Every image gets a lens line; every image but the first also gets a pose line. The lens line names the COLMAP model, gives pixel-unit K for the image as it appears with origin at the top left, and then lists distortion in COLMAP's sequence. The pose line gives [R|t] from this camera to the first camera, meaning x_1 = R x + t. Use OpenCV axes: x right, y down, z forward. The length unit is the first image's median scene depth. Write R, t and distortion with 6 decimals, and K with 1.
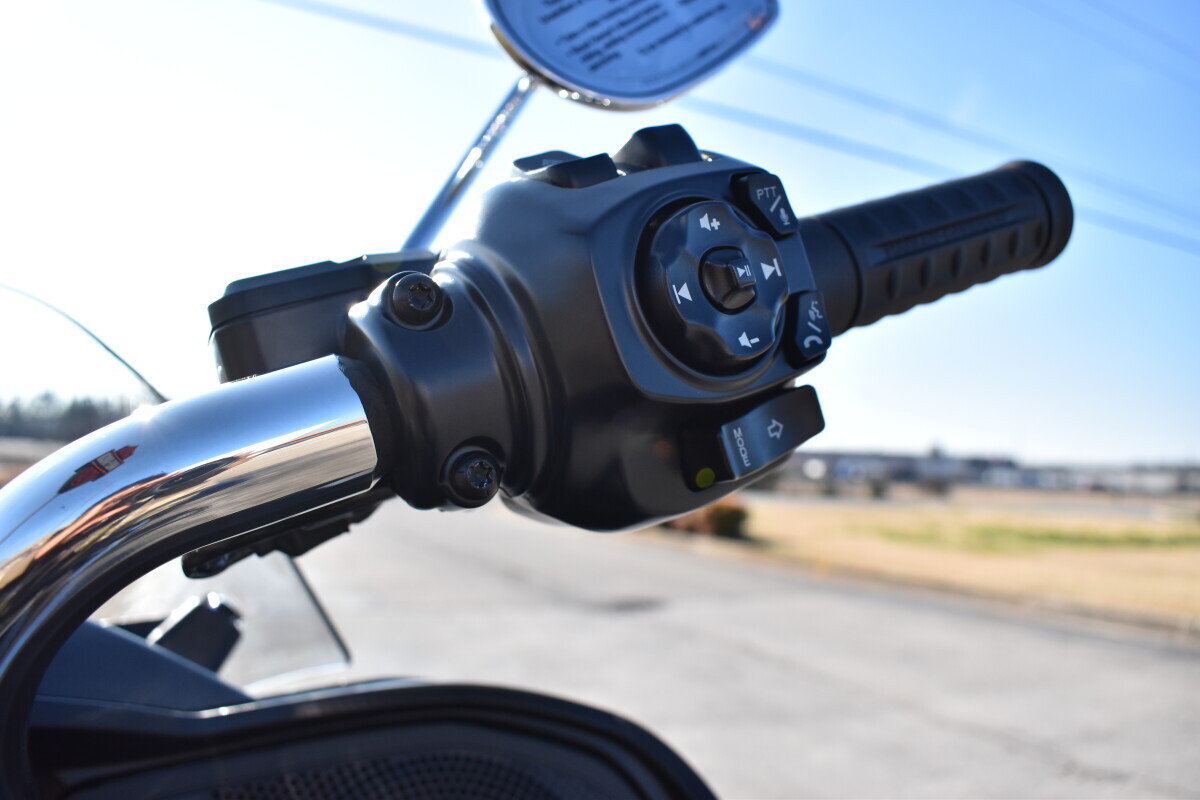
lens RADIAL K [[939.1, 0, 601.9], [0, 939.1, 398.5], [0, 0, 1]] dist [-0.089979, 0.007755]
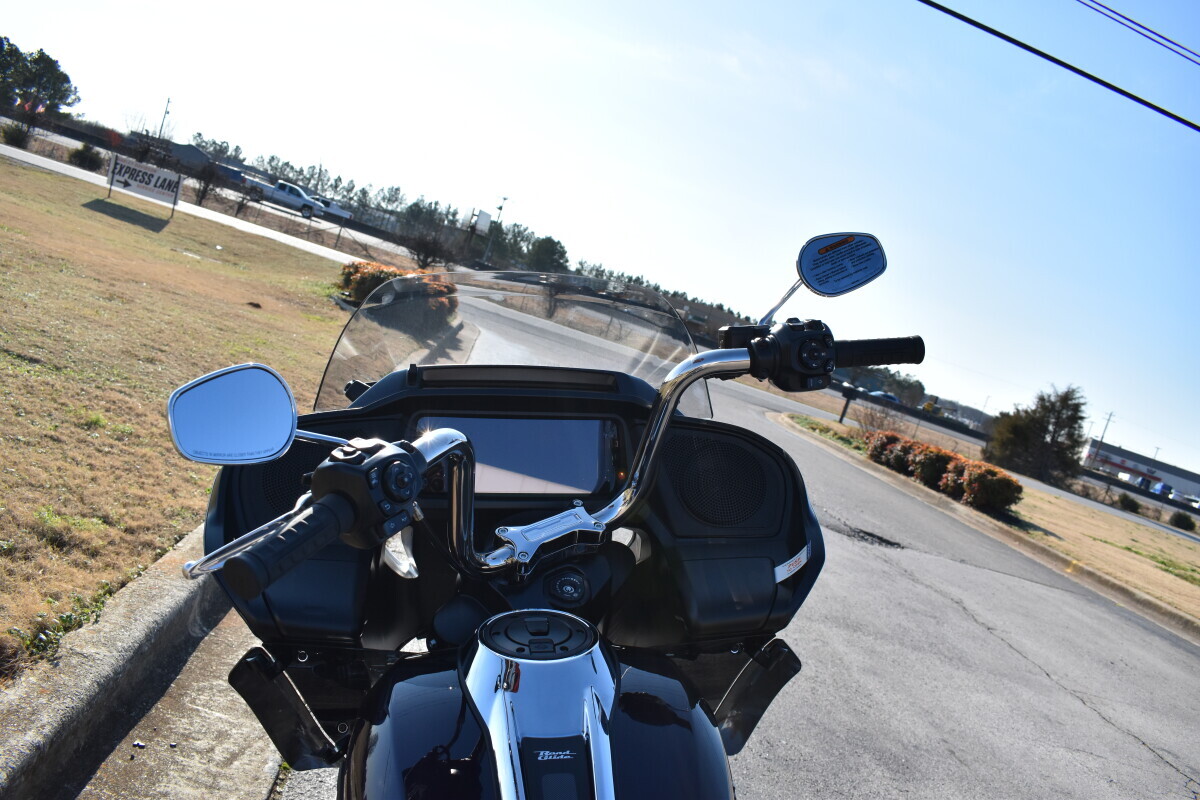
lens RADIAL K [[939.1, 0, 601.0], [0, 939.1, 398.6], [0, 0, 1]] dist [-0.089979, 0.007755]
pose [[0.913669, 0.293938, -0.280729, 0.546762], [-0.259136, 0.953352, 0.154817, -0.364899], [0.313140, -0.068704, 0.947219, -4.281213]]
